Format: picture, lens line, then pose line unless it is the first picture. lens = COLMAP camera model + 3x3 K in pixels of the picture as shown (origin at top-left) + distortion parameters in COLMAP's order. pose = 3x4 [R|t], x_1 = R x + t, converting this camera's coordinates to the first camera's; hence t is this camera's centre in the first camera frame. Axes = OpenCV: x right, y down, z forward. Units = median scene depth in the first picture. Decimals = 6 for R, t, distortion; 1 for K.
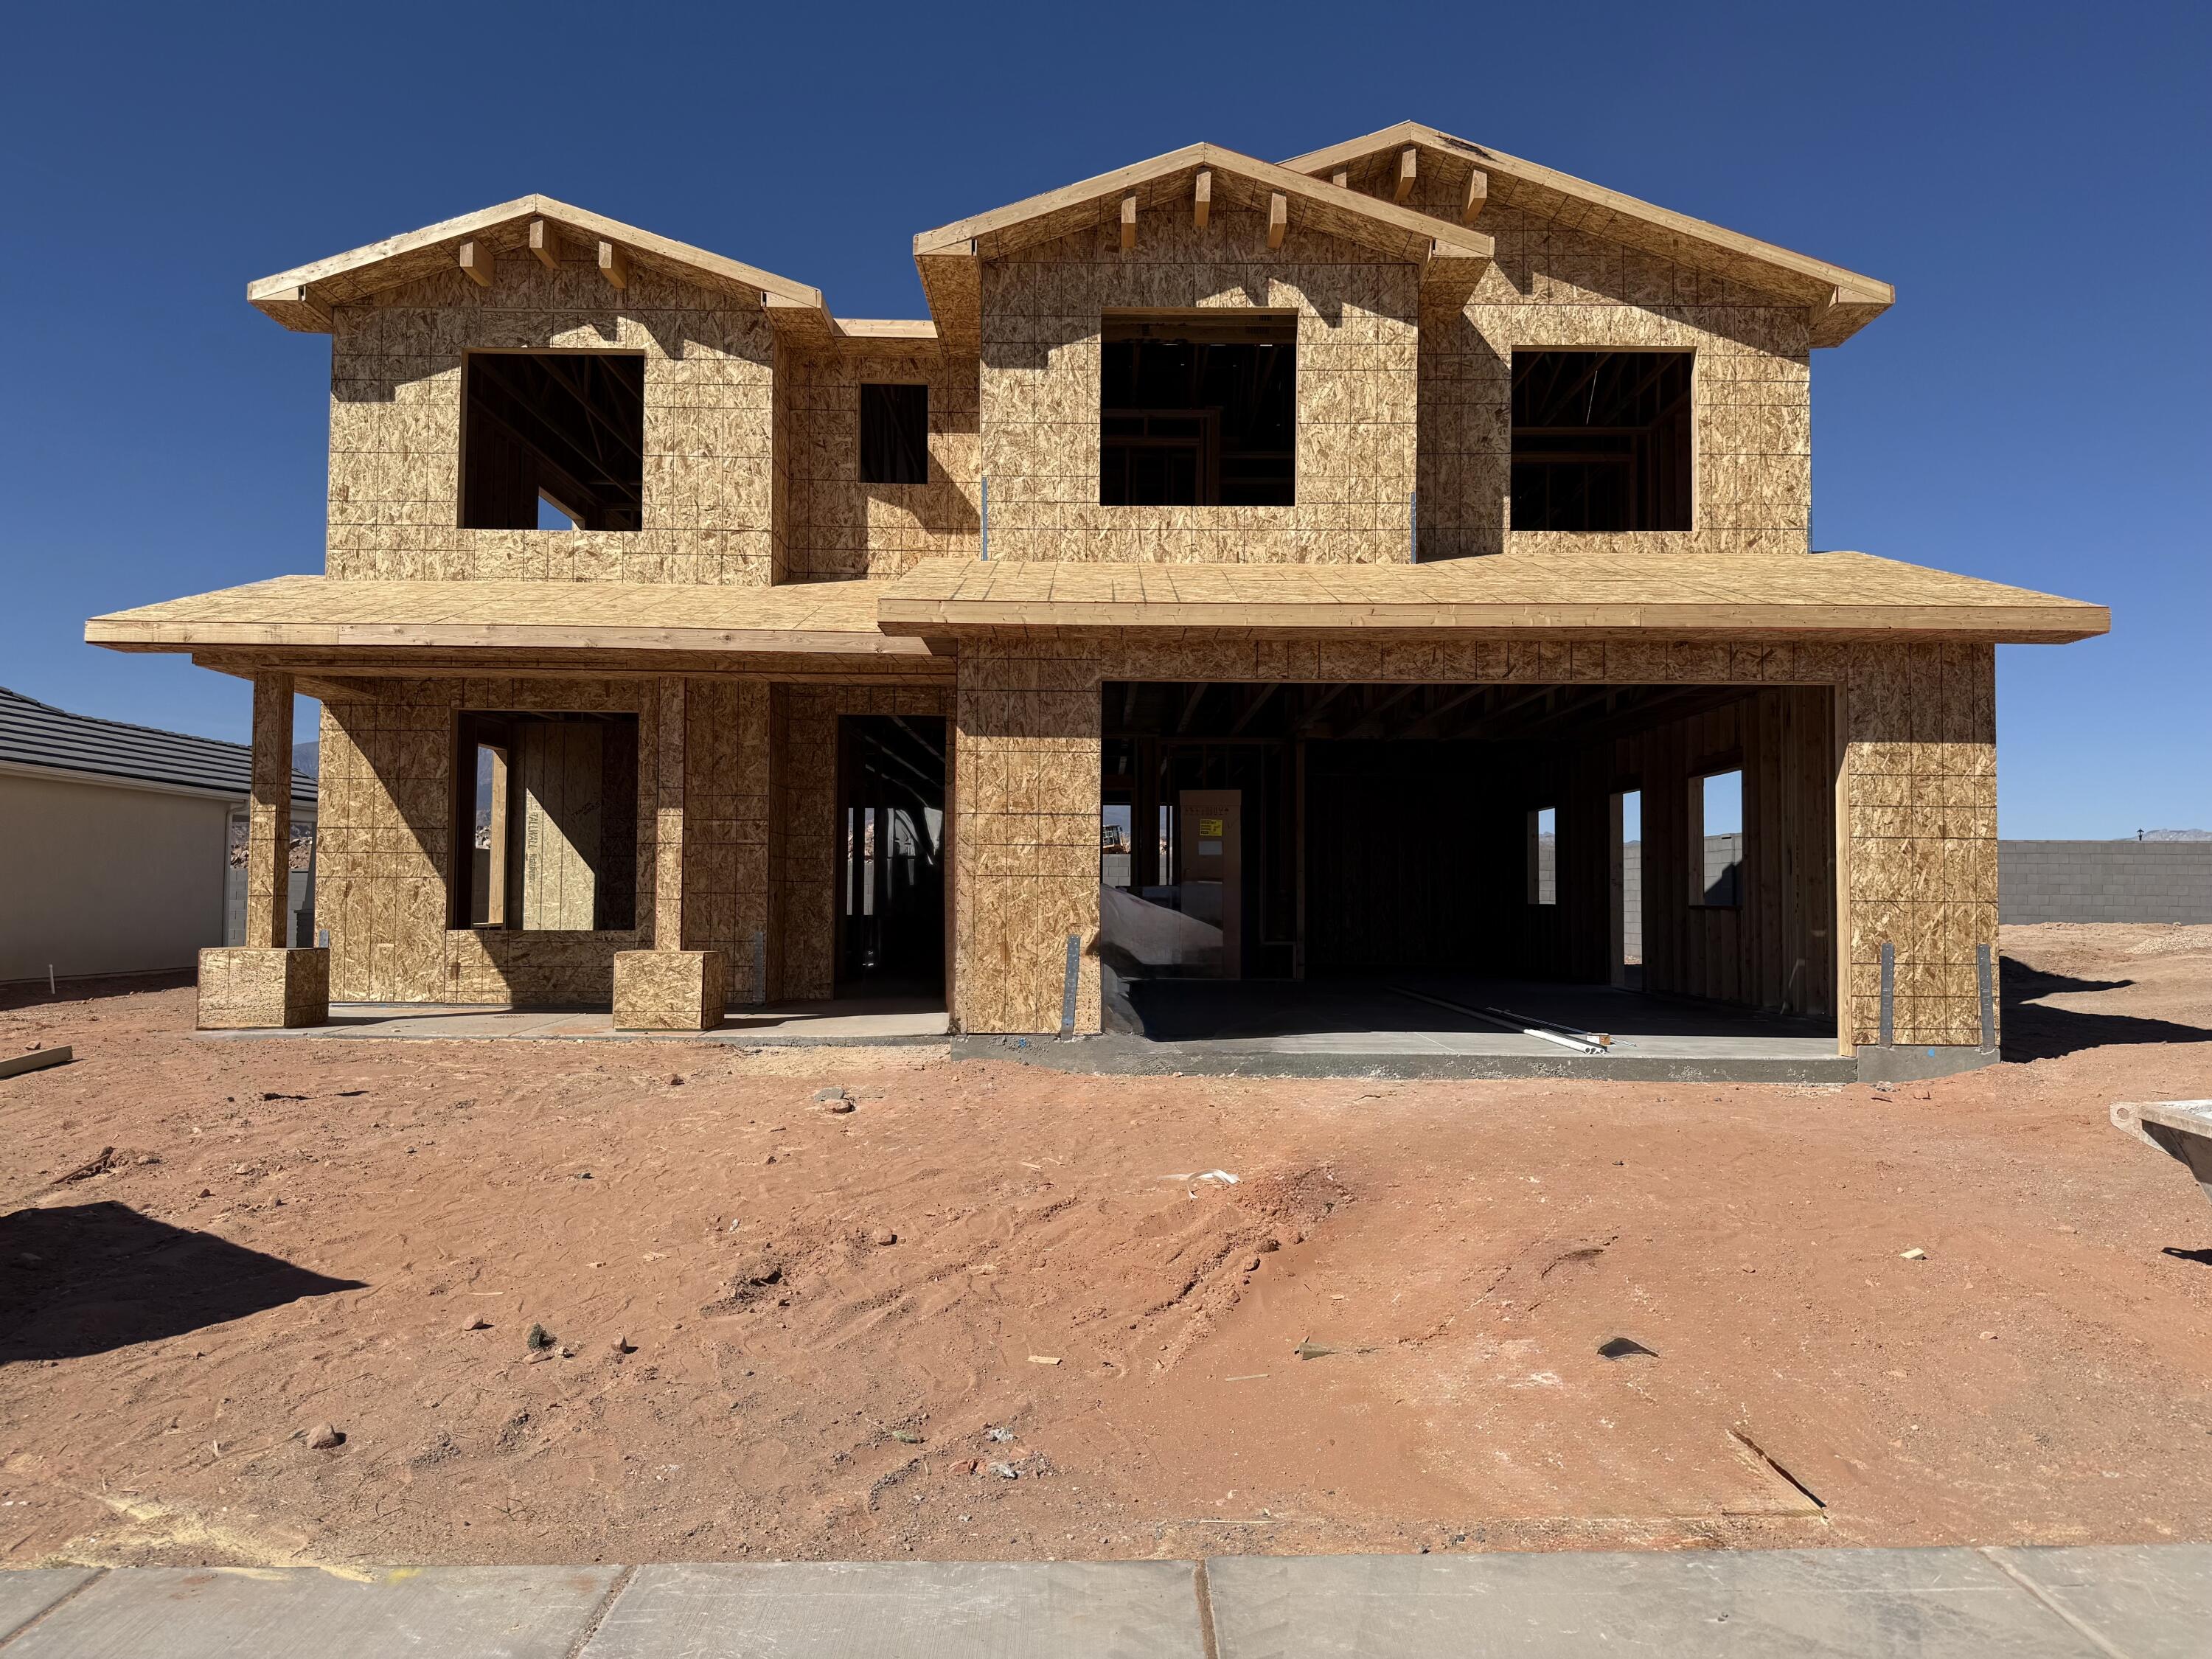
lens RADIAL K [[1520.7, 0, 1121.1], [0, 1520.7, 838.5], [0, 0, 1]] dist [0.161544, -0.316304]
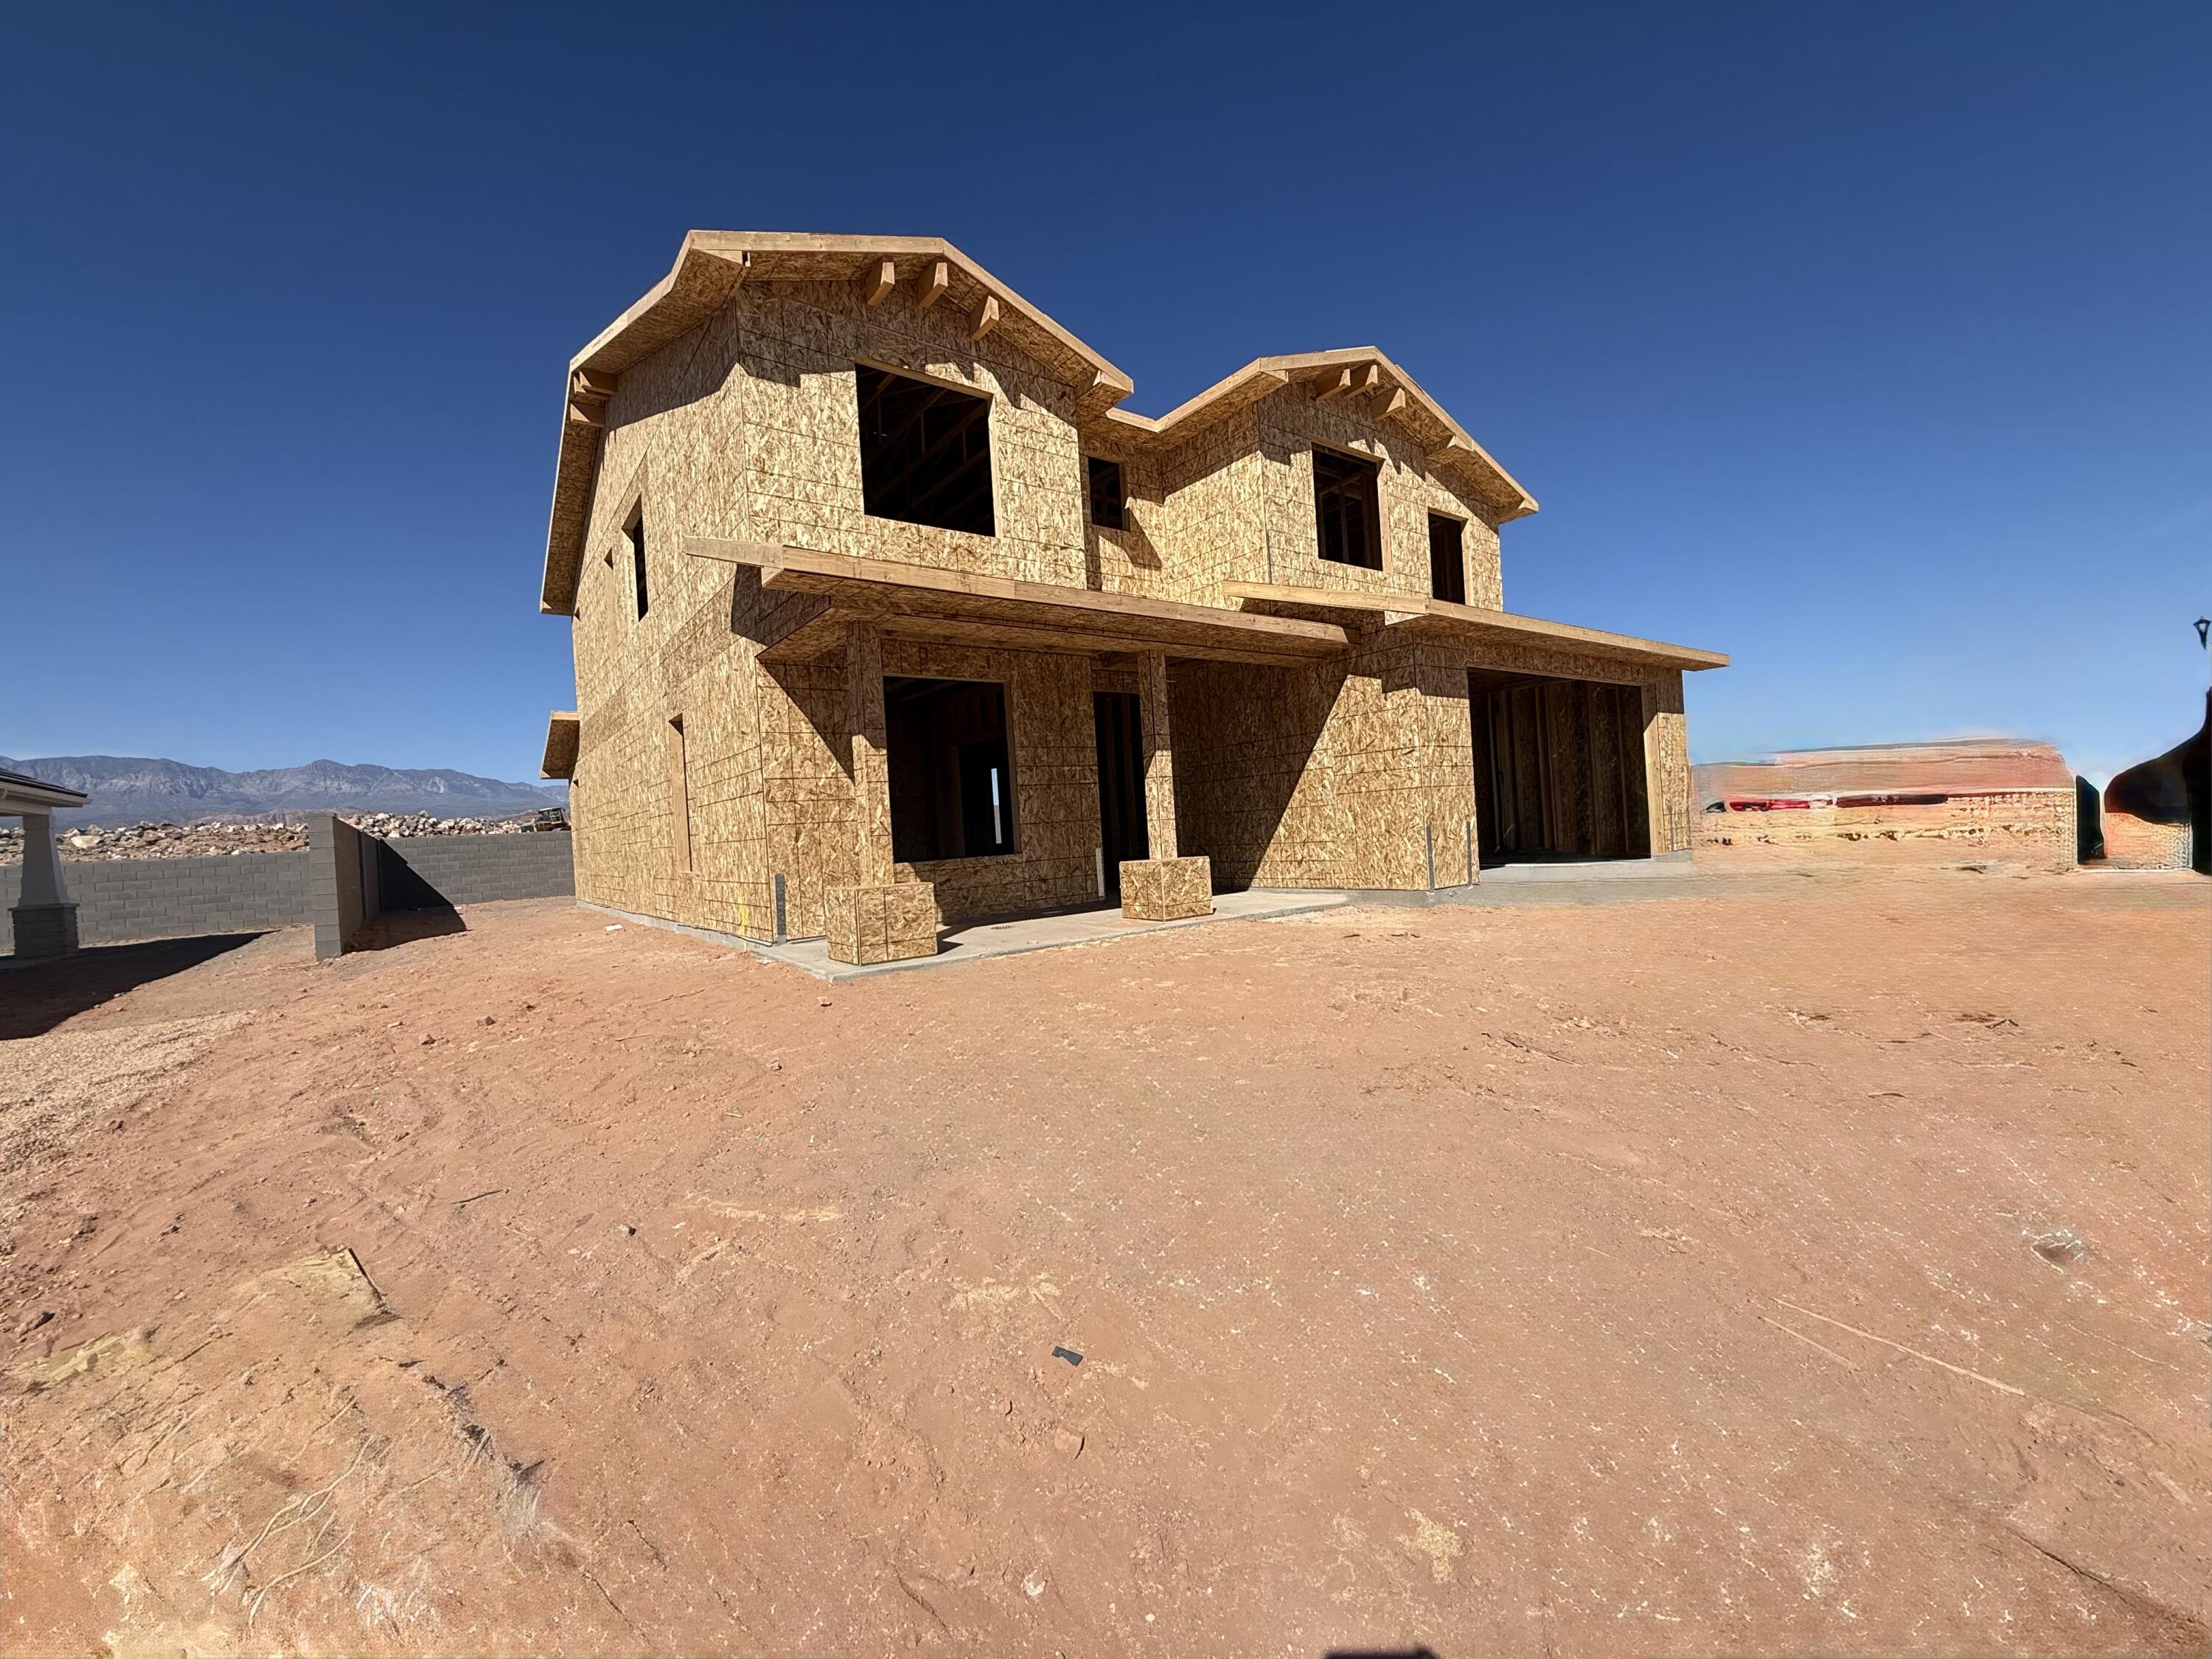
lens RADIAL K [[879.0, 0, 1099.2], [0, 879.0, 829.8], [0, 0, 1]] dist [0.001018, -0.000152]
pose [[0.799913, -0.058548, 0.597254, -0.689963], [0.044003, 0.998273, 0.038925, 0.014310], [-0.598501, -0.004856, 0.801107, 0.376159]]
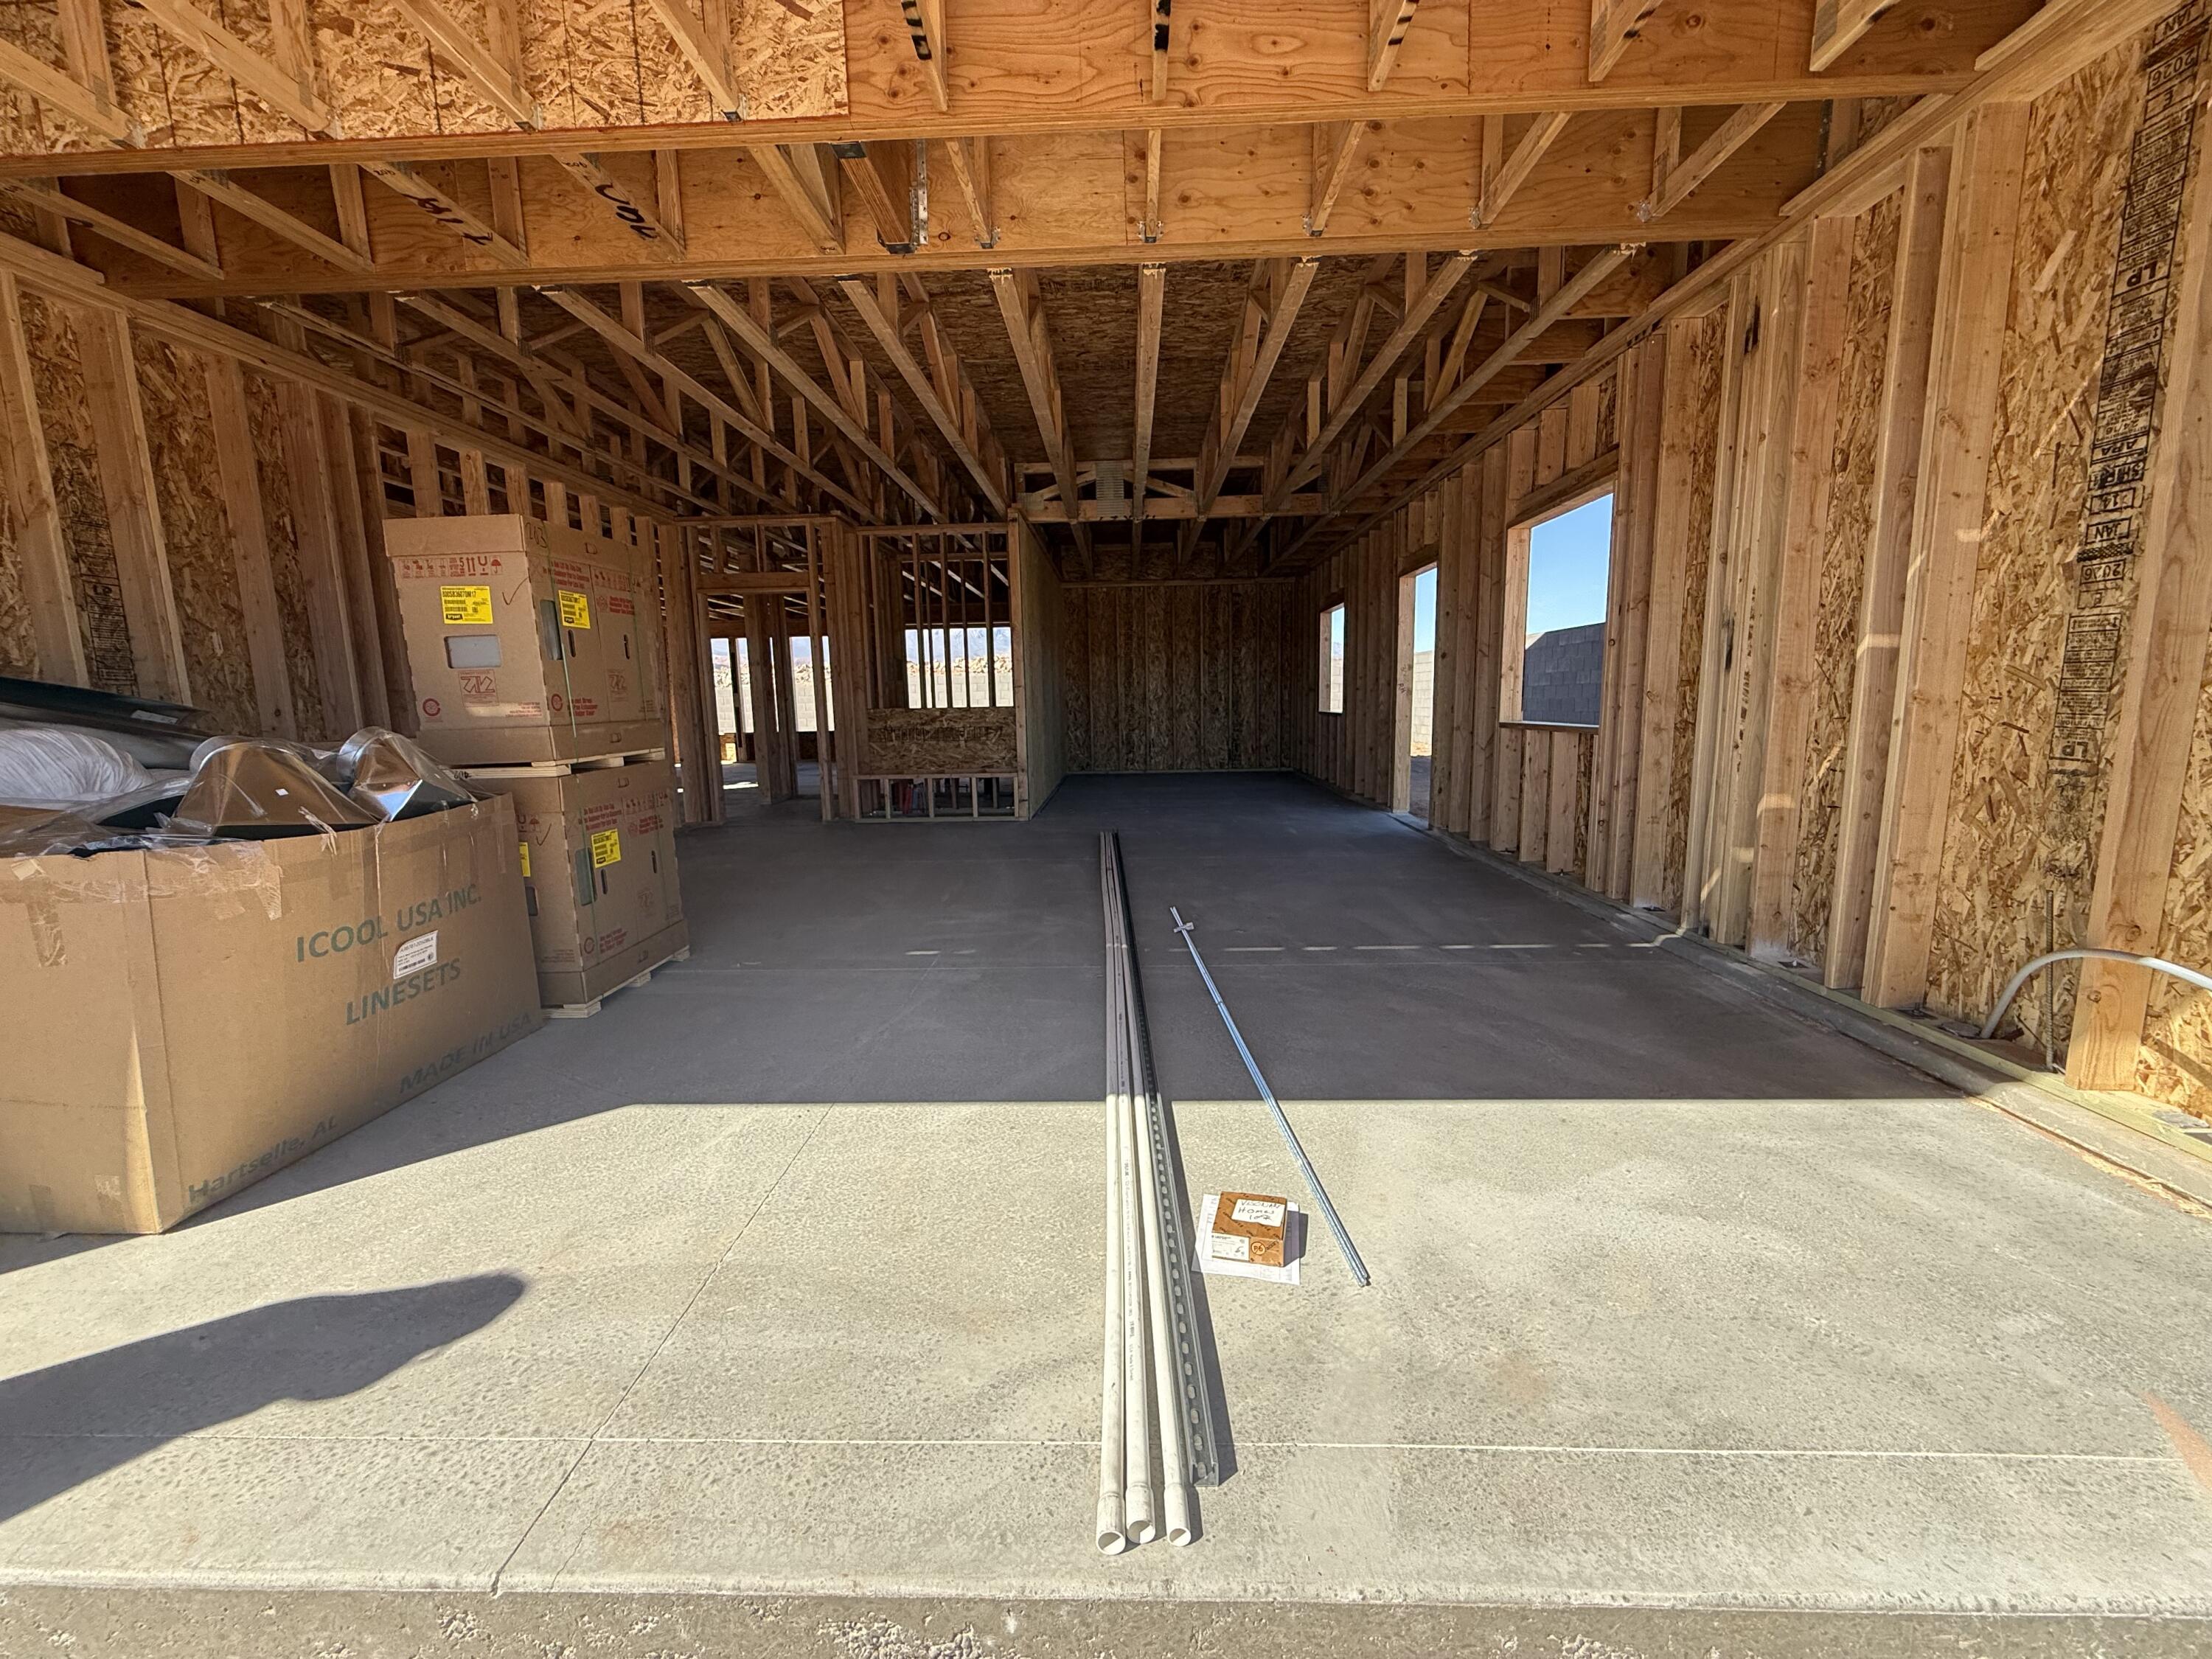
lens RADIAL K [[879.0, 0, 1099.2], [0, 879.0, 829.8], [0, 0, 1]] dist [0.001018, -0.000152]
pose [[0.998687, -0.022651, -0.045945, 0.238143], [0.030729, 0.982530, 0.183552, 0.014894], [0.040984, -0.184723, 0.981936, 0.693369]]
